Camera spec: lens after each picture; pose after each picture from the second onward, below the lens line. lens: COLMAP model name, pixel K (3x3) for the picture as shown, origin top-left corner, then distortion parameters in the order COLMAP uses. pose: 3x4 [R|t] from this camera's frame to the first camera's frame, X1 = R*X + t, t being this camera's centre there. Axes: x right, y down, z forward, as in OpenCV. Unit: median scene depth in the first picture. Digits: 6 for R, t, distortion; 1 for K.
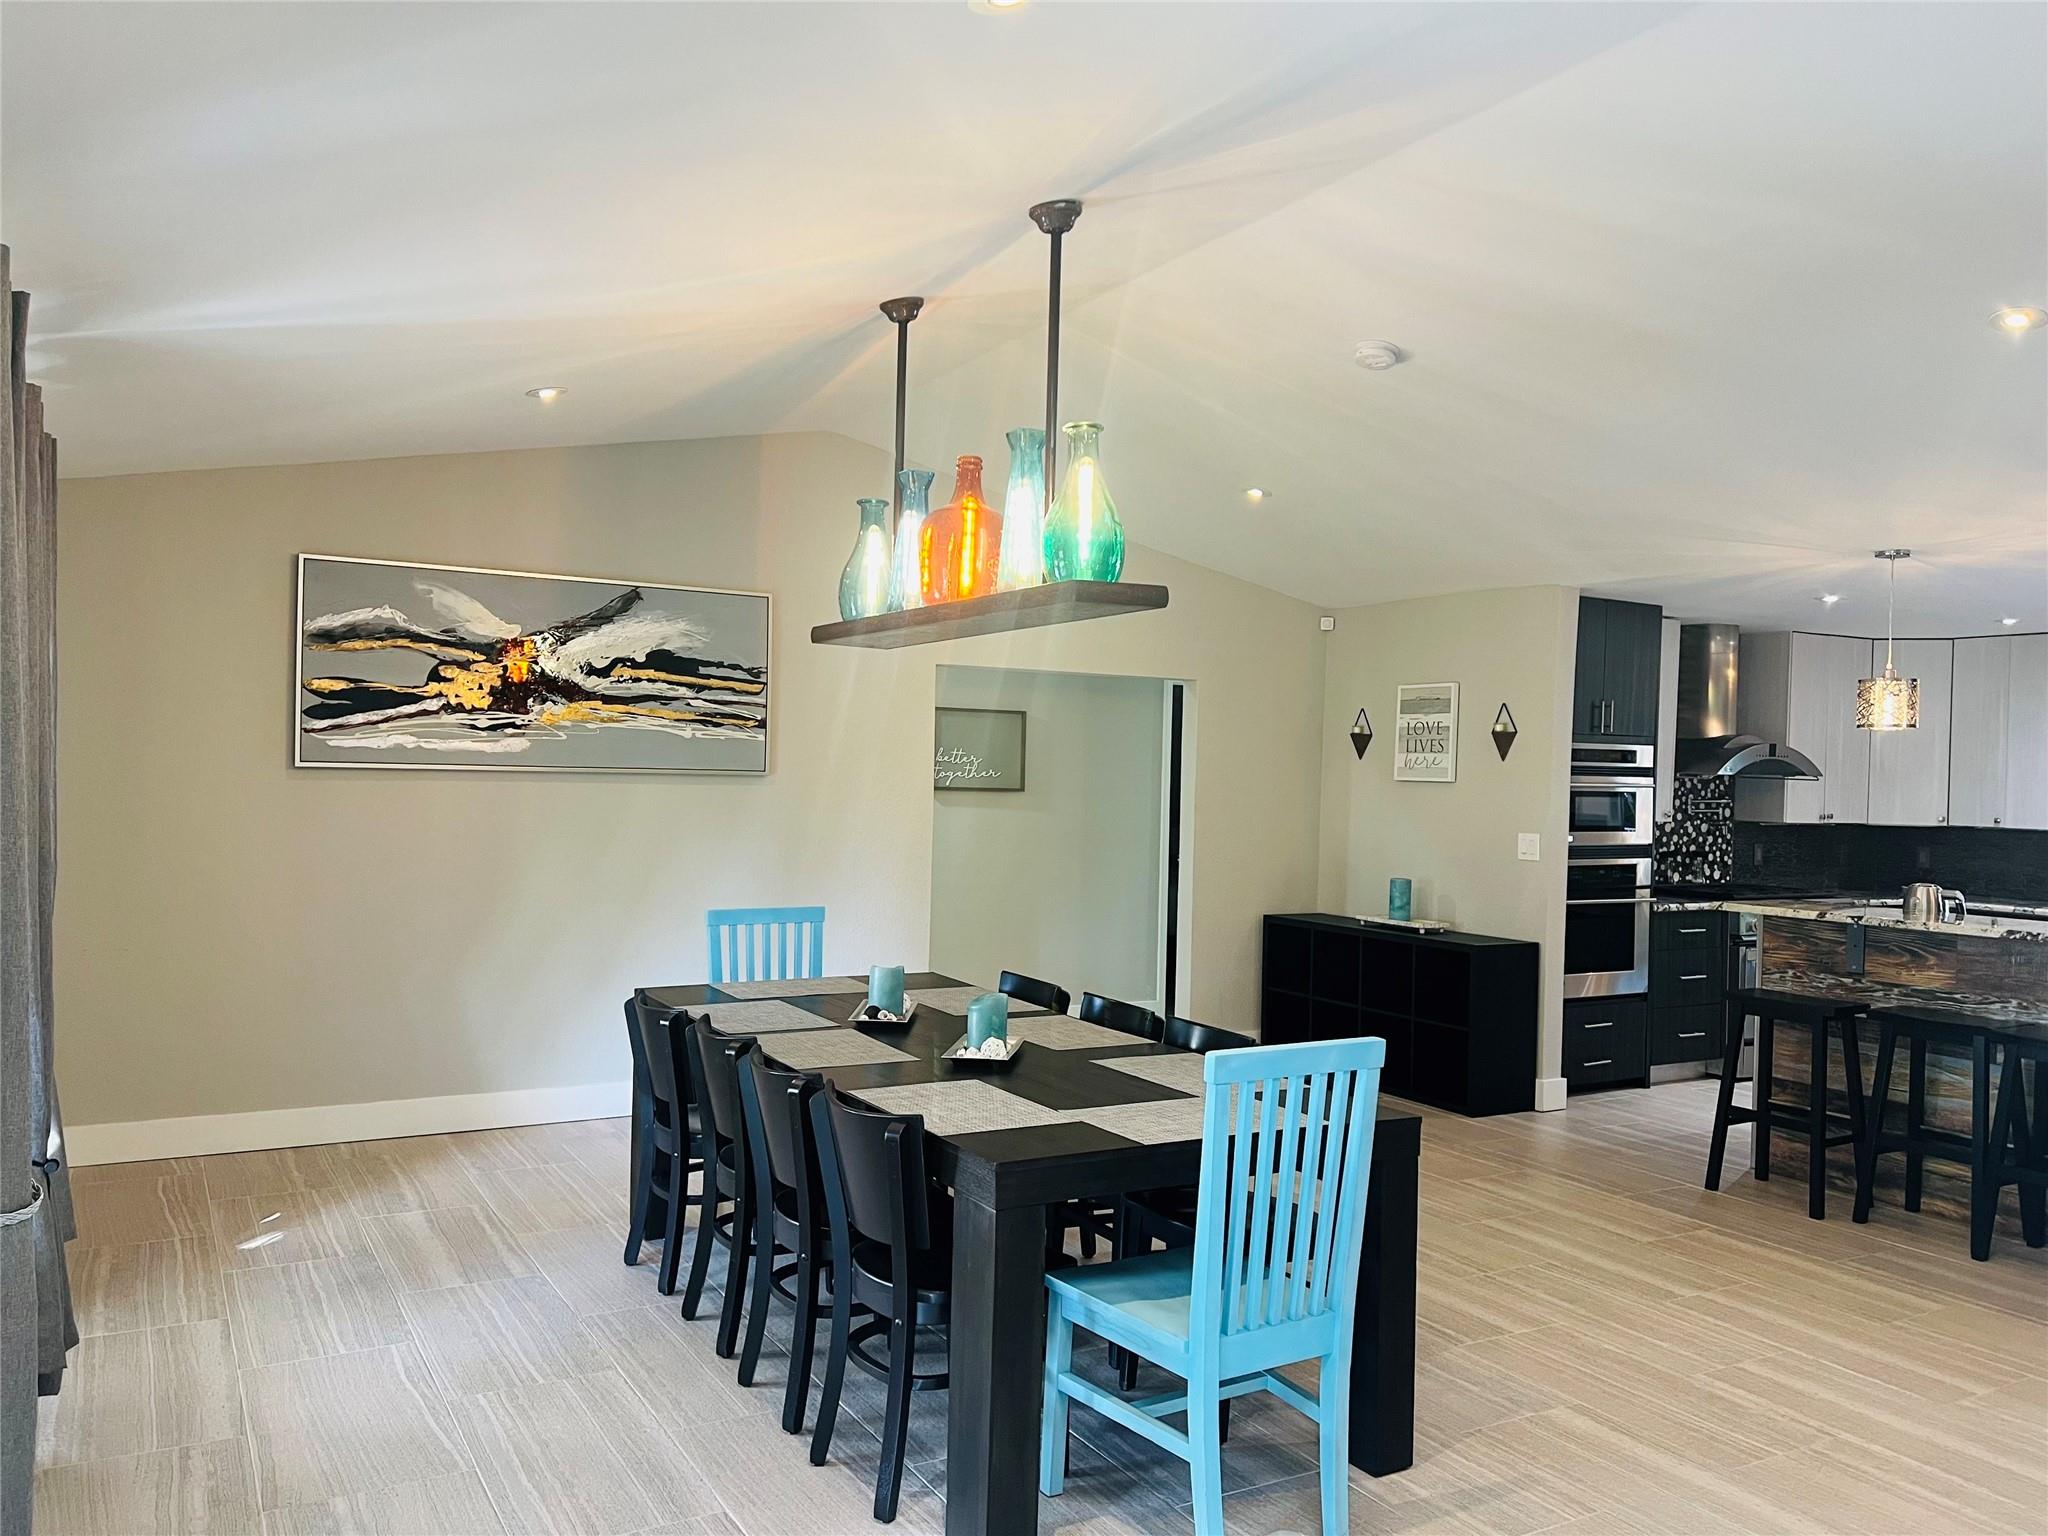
lens RADIAL K [[1519.0, 0, 1028.6], [0, 1519.0, 793.9], [0, 0, 1]] dist [0.066569, -0.072507]
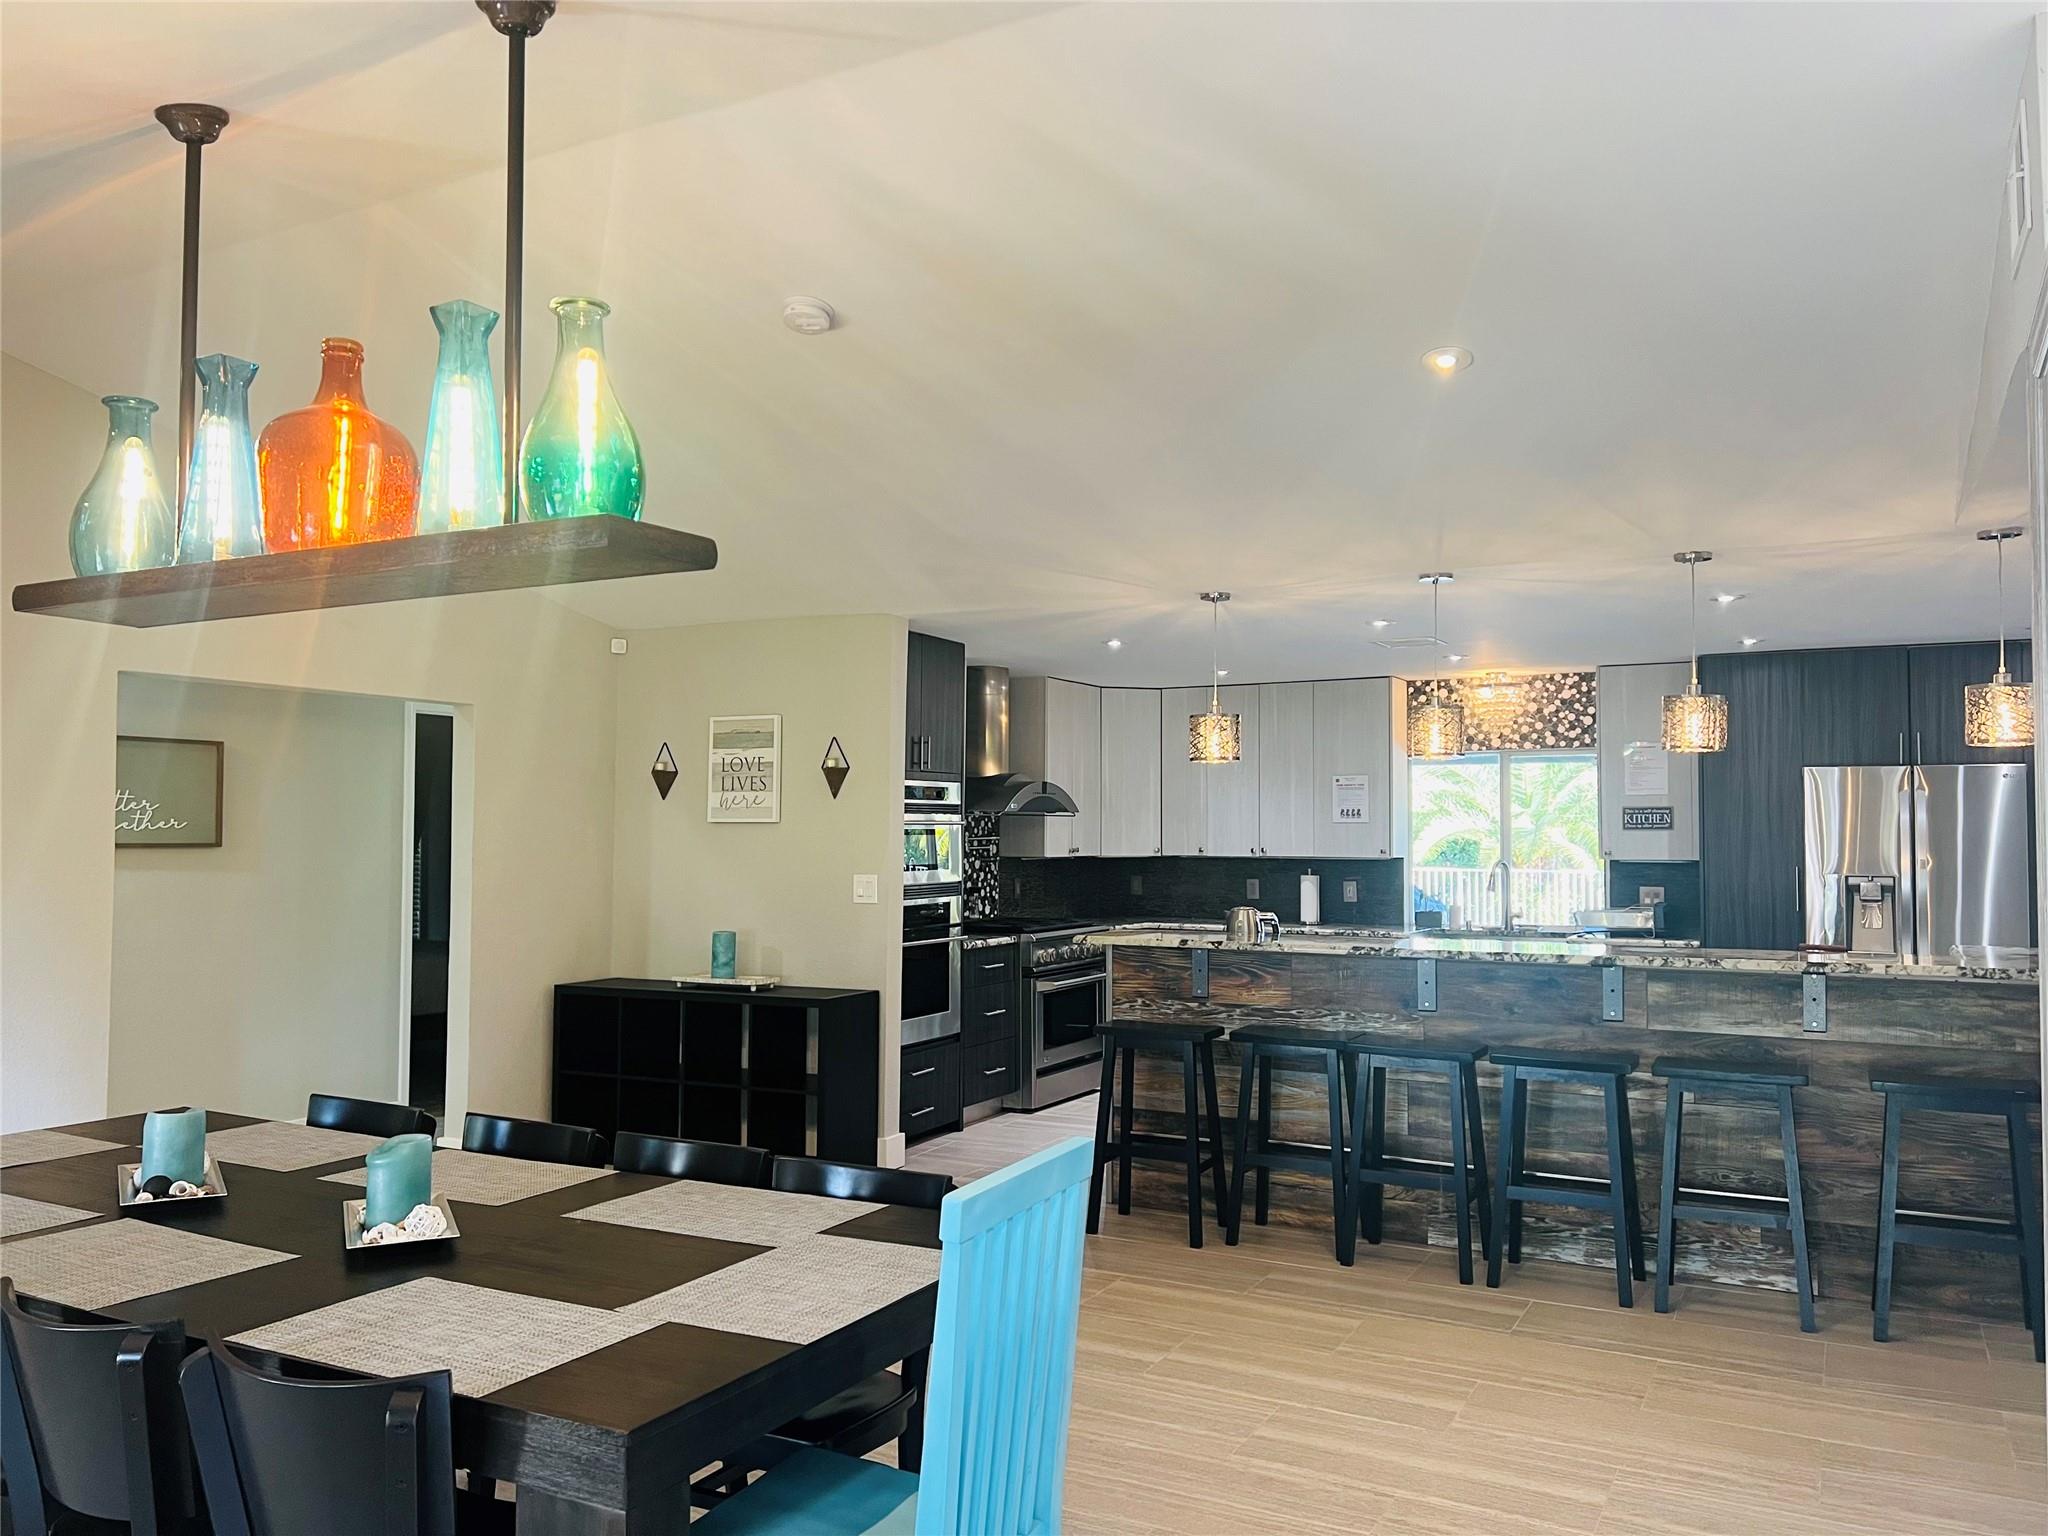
lens RADIAL K [[1519.0, 0, 1030.3], [0, 1519.0, 775.0], [0, 0, 1]] dist [0.066569, -0.072507]
pose [[0.847259, -0.000993, 0.531179, -0.099334], [0.025778, 0.998897, -0.039249, 0.004629], [-0.530555, 0.046946, 0.846350, 0.184207]]
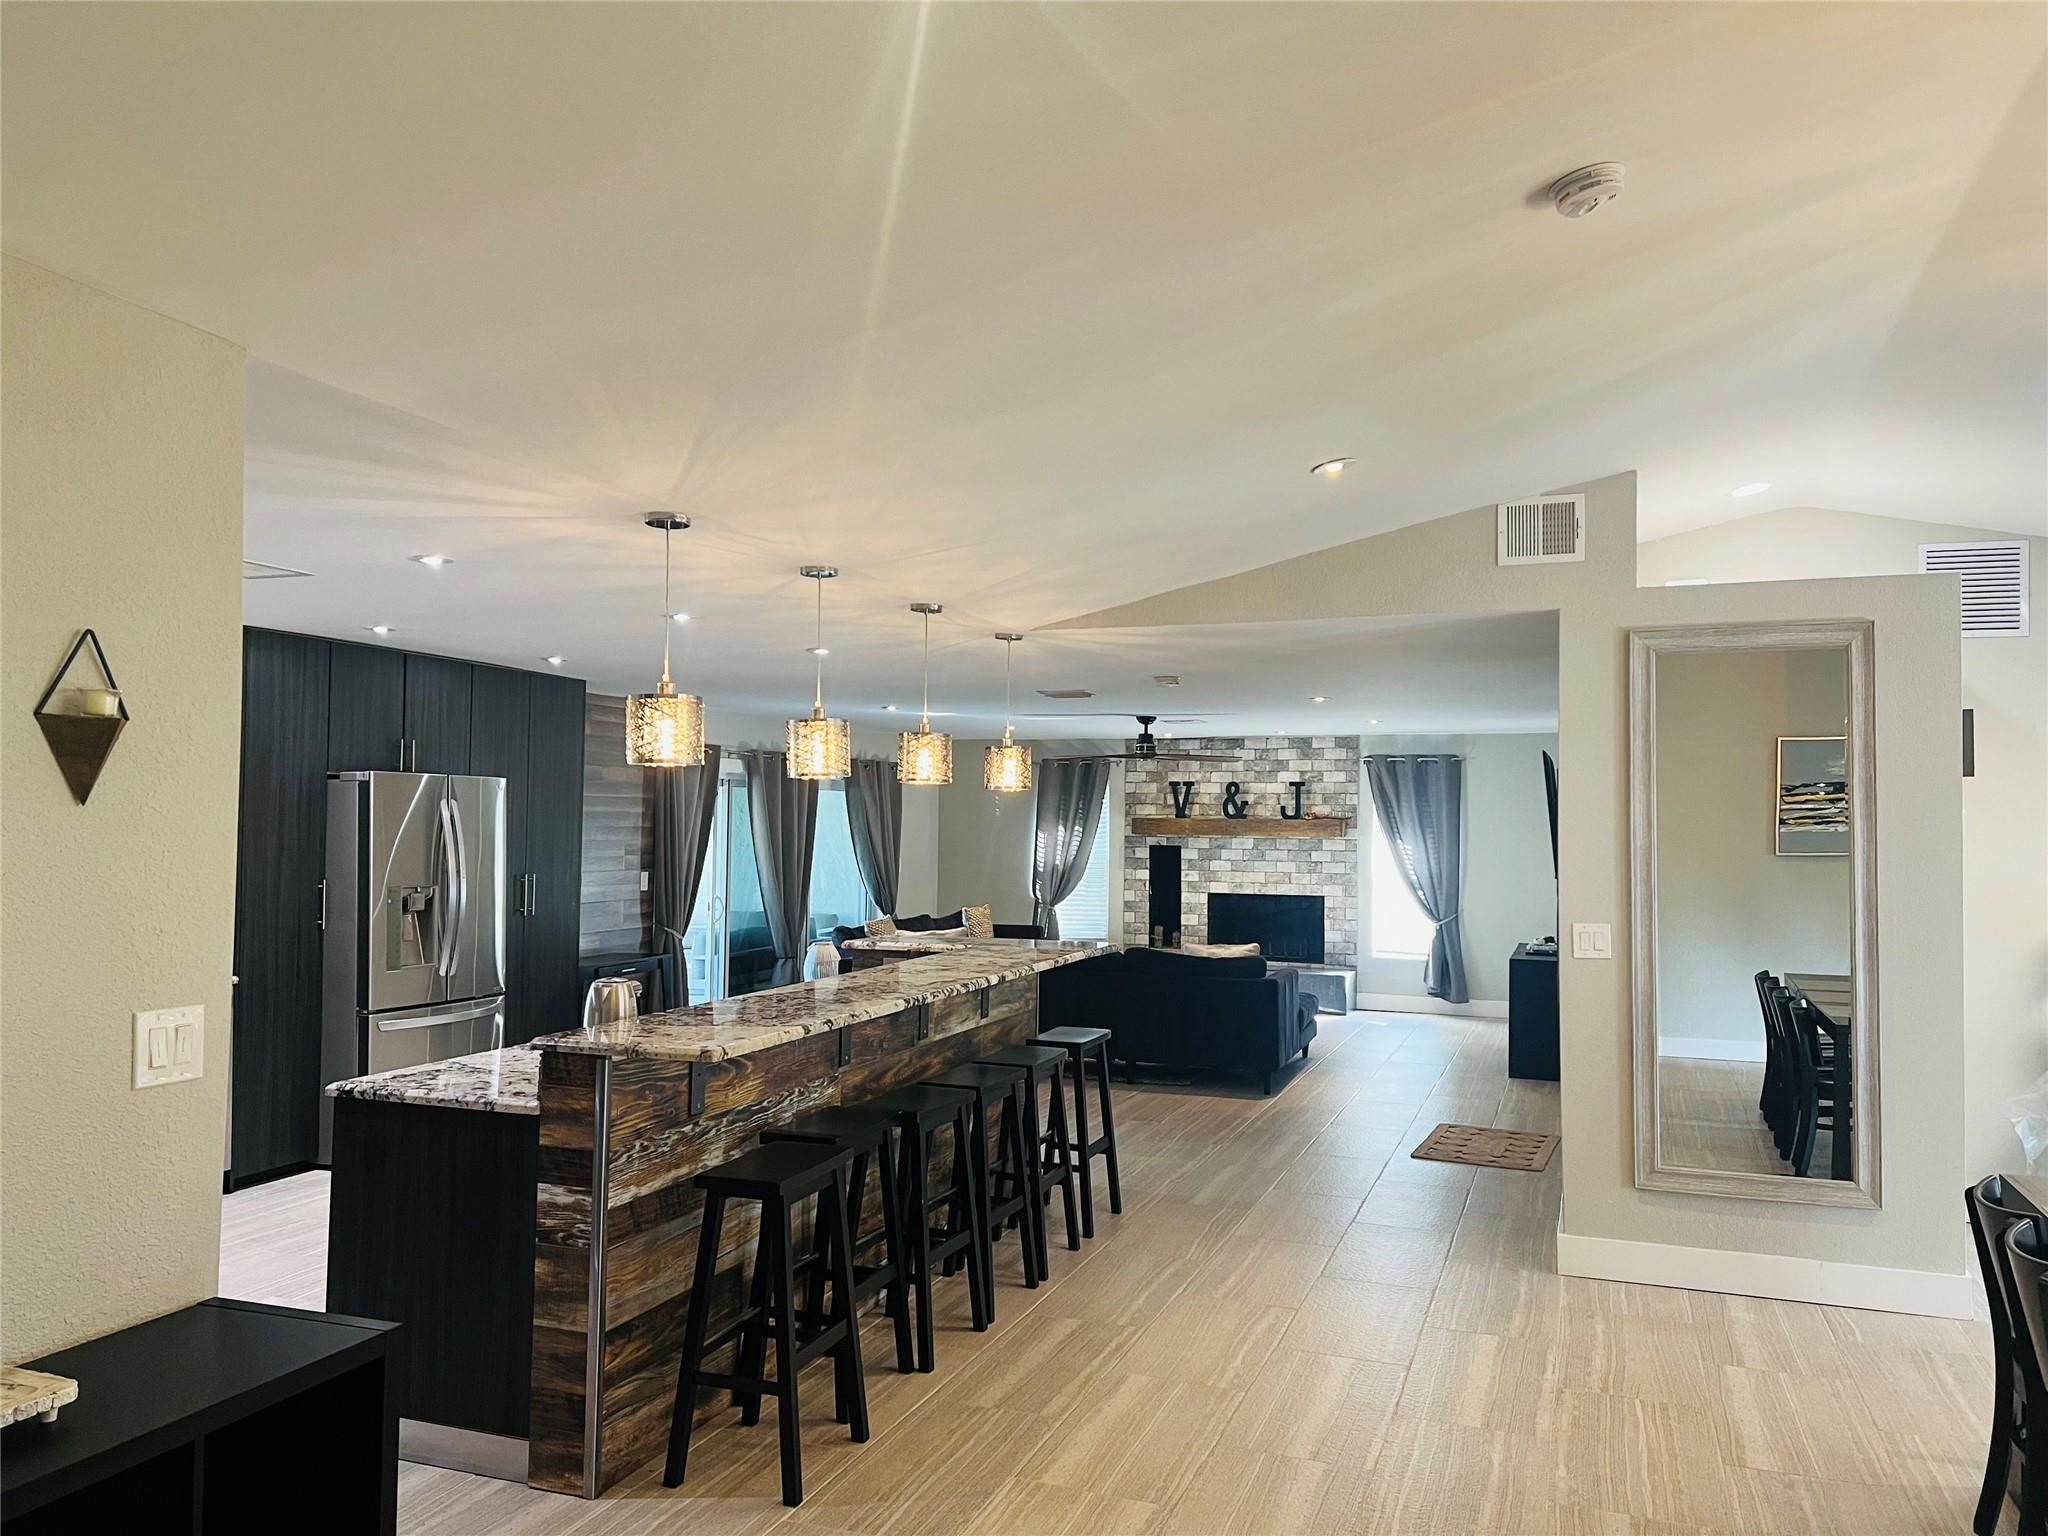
lens RADIAL K [[1519.0, 0, 1023.6], [0, 1519.0, 777.1], [0, 0, 1]] dist [0.066569, -0.072507]
pose [[-0.630405, -0.011827, 0.776176, -0.095284], [-0.018885, 0.999822, -0.000103, -0.039325], [-0.776037, -0.014723, -0.630516, 1.289860]]
